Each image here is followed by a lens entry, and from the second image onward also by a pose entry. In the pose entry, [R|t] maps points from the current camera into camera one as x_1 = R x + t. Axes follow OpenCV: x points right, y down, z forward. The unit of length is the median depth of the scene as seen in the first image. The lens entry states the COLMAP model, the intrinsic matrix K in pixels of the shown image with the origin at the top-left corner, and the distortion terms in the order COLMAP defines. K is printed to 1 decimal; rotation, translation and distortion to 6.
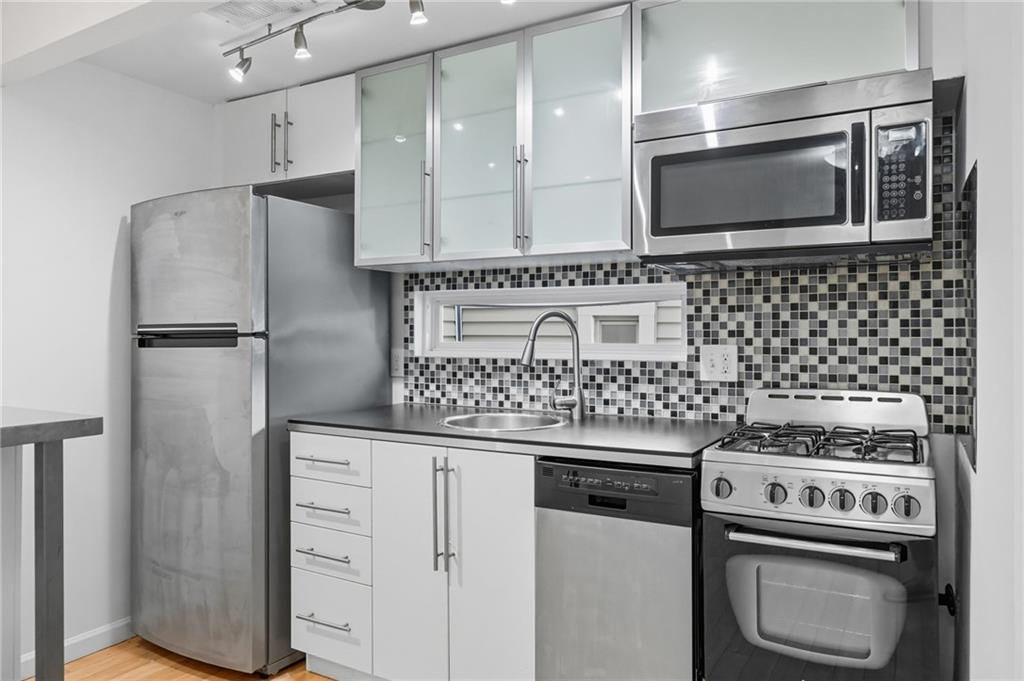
lens RADIAL K [[689.9, 0, 503.6], [0, 689.9, 331.4], [0, 0, 1]] dist [0.009277, -0.001352]
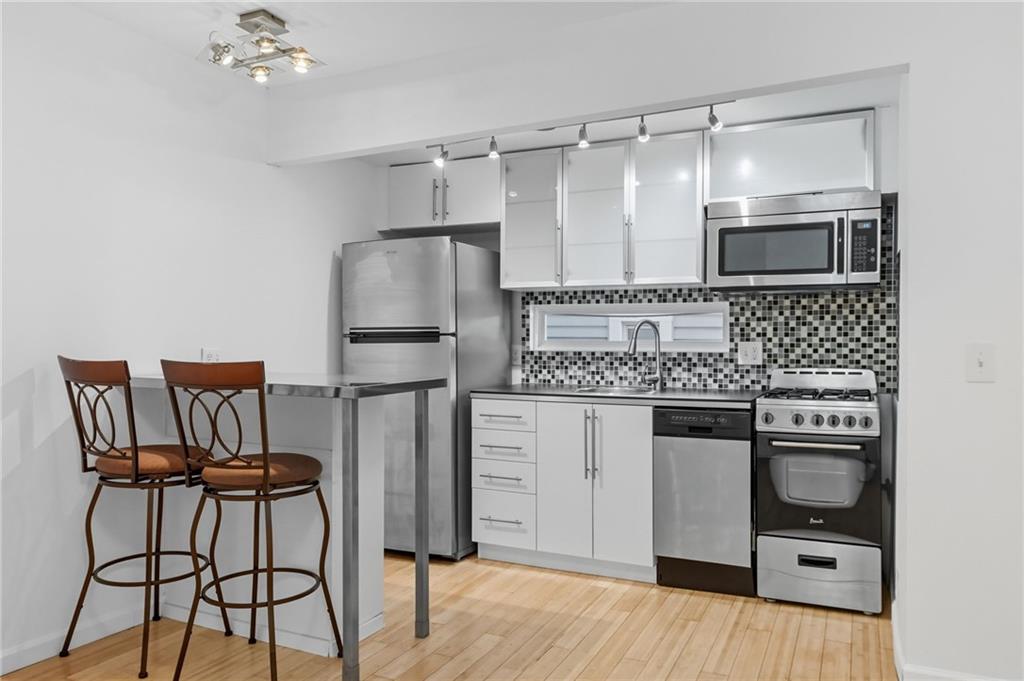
lens RADIAL K [[689.9, 0, 517.4], [0, 689.9, 341.5], [0, 0, 1]] dist [0.009277, -0.001352]
pose [[0.997588, 0.002591, 0.069371, -0.342166], [-0.003234, 0.999953, 0.009157, 0.006301], [-0.069344, -0.009359, 0.997549, -0.560769]]
